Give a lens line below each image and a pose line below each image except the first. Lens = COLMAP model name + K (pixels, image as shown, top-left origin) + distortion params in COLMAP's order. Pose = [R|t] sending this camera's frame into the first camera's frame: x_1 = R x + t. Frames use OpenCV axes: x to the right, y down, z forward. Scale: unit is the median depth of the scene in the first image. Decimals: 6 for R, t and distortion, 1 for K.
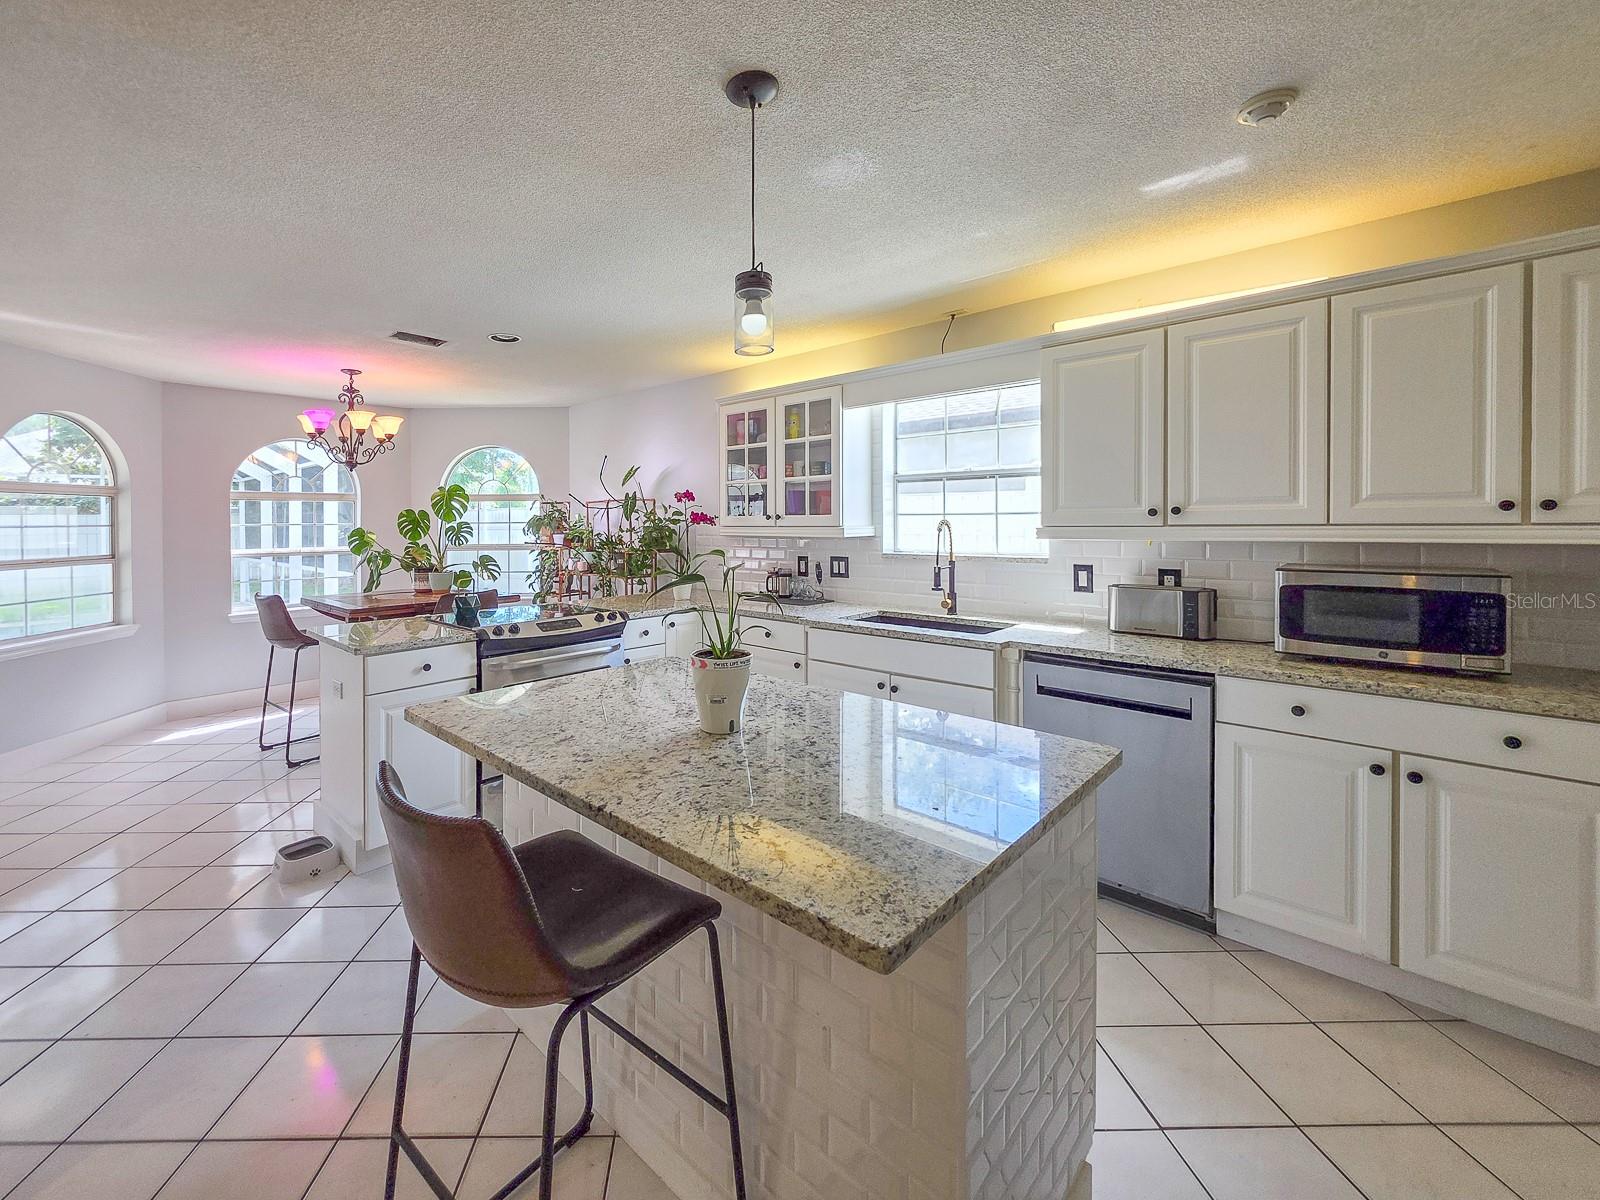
lens RADIAL K [[678.3, 0, 714.0], [0, 678.3, 527.8], [0, 0, 1]] dist [0.000313, 0.000097]
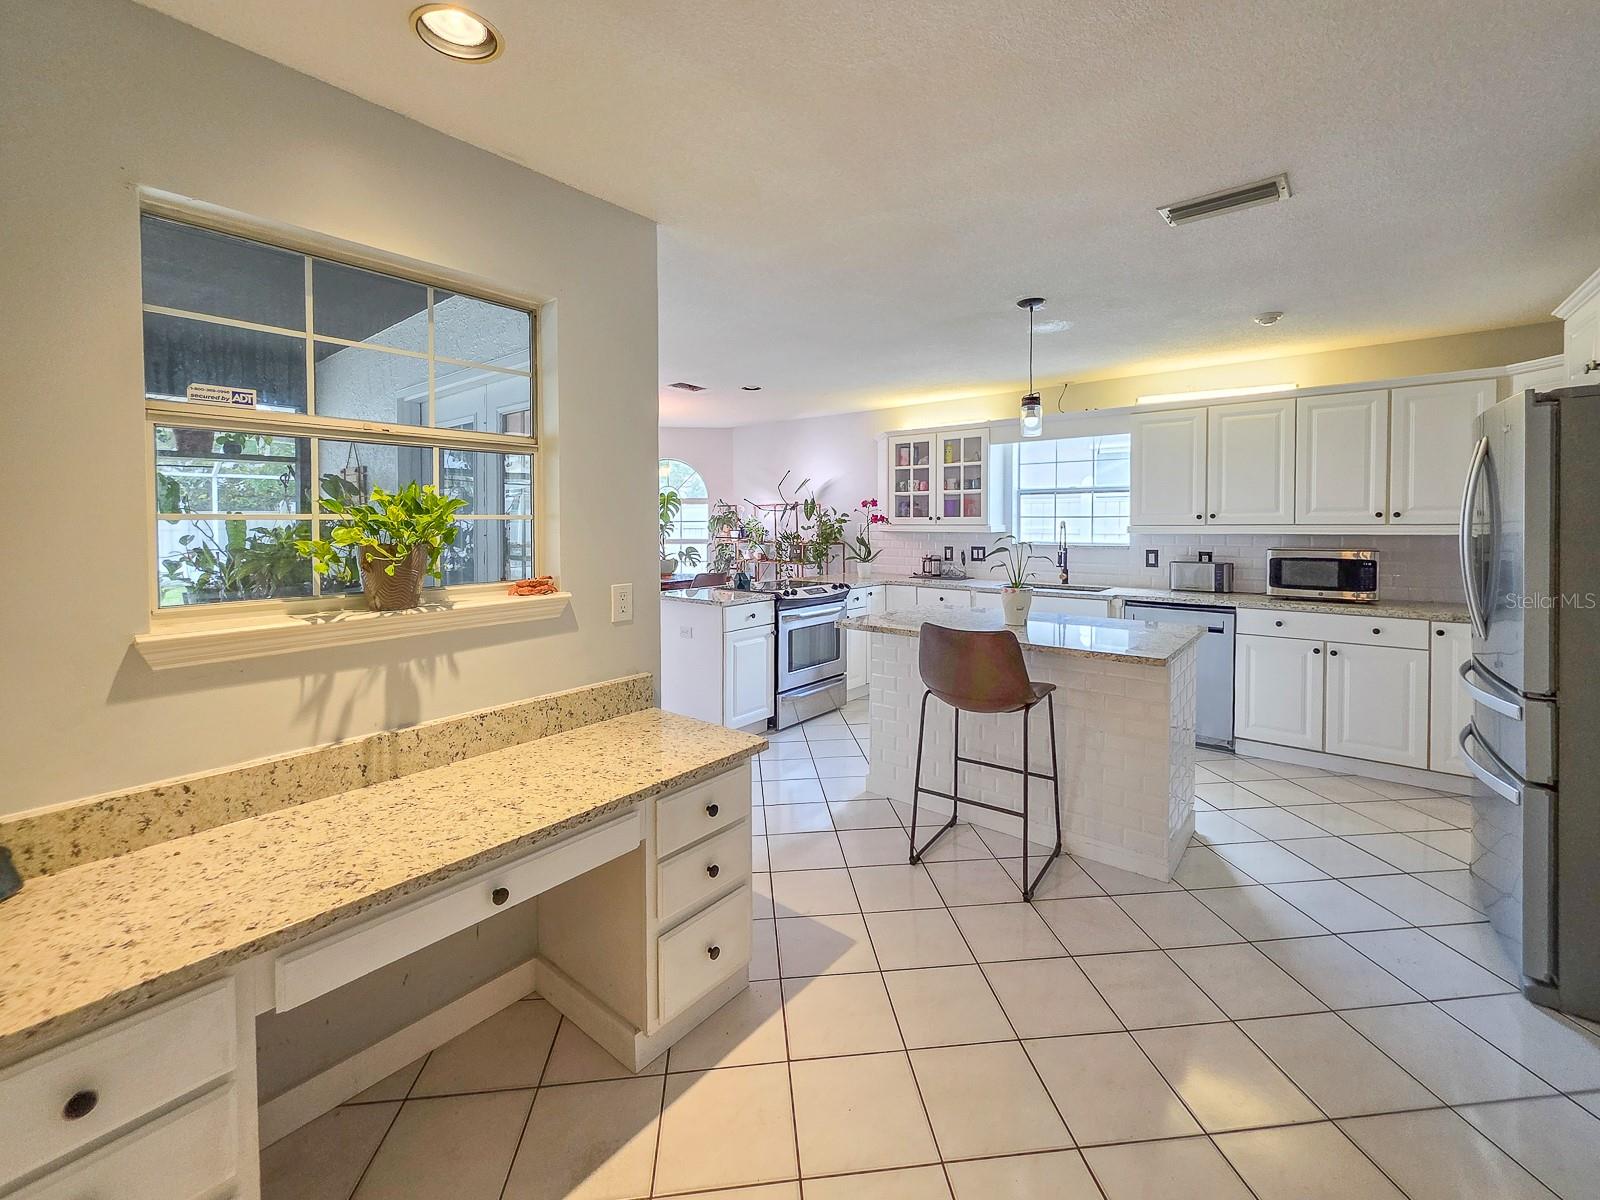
lens RADIAL K [[673.4, 0, 805.2], [0, 673.4, 532.4], [0, 0, 1]] dist [0.000111, 0.000016]
pose [[0.994320, 0.002770, 0.106396, -0.456453], [-0.003538, 0.999969, 0.007032, 0.006598], [-0.106373, -0.007369, 0.994299, -0.506470]]
